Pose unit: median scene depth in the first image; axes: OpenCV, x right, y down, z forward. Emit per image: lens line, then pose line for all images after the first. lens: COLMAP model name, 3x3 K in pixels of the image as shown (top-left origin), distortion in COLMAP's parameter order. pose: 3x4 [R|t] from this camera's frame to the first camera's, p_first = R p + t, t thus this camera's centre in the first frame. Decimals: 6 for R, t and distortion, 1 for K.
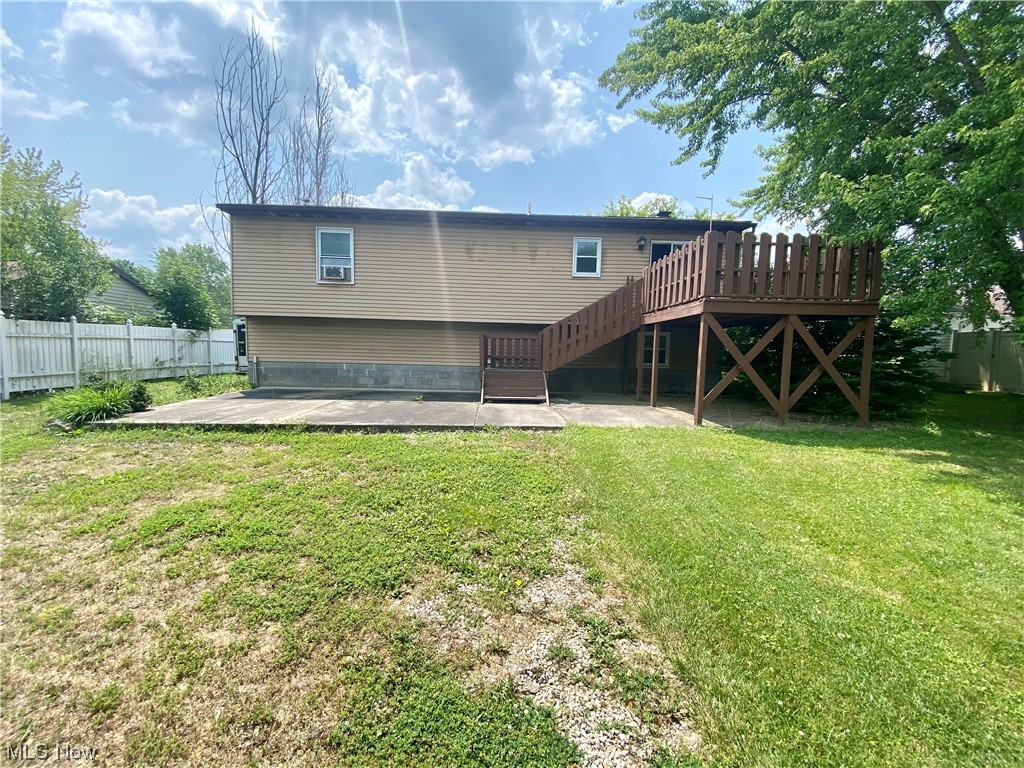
lens RADIAL K [[418.9, 0, 510.1], [0, 418.9, 385.0], [0, 0, 1]] dist [-0.006430, -0.004365]
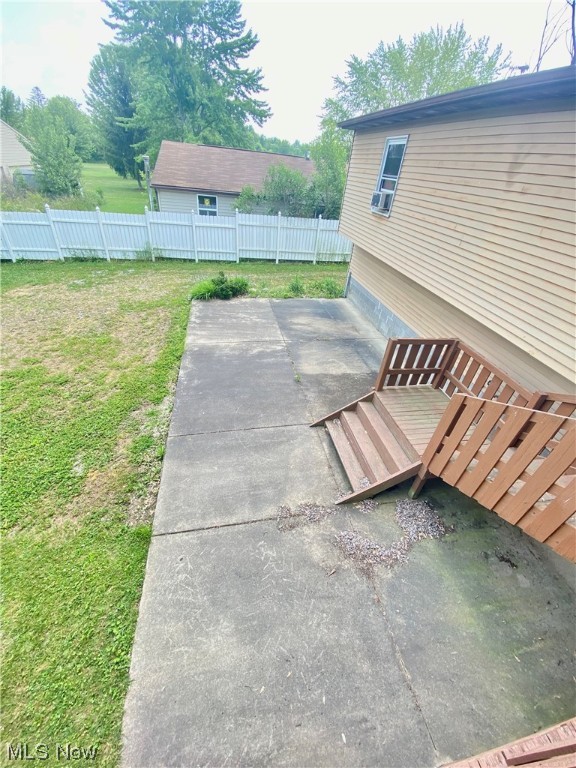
lens RADIAL K [[314.1, 0, 288.6], [0, 314.1, 386.1], [0, 0, 1]] dist [-0.006430, -0.004365]
pose [[0.157645, 0.560338, -0.813123, 0.289129], [-0.162919, 0.826894, 0.538242, -0.263574], [0.973964, 0.047622, 0.221645, 0.681888]]
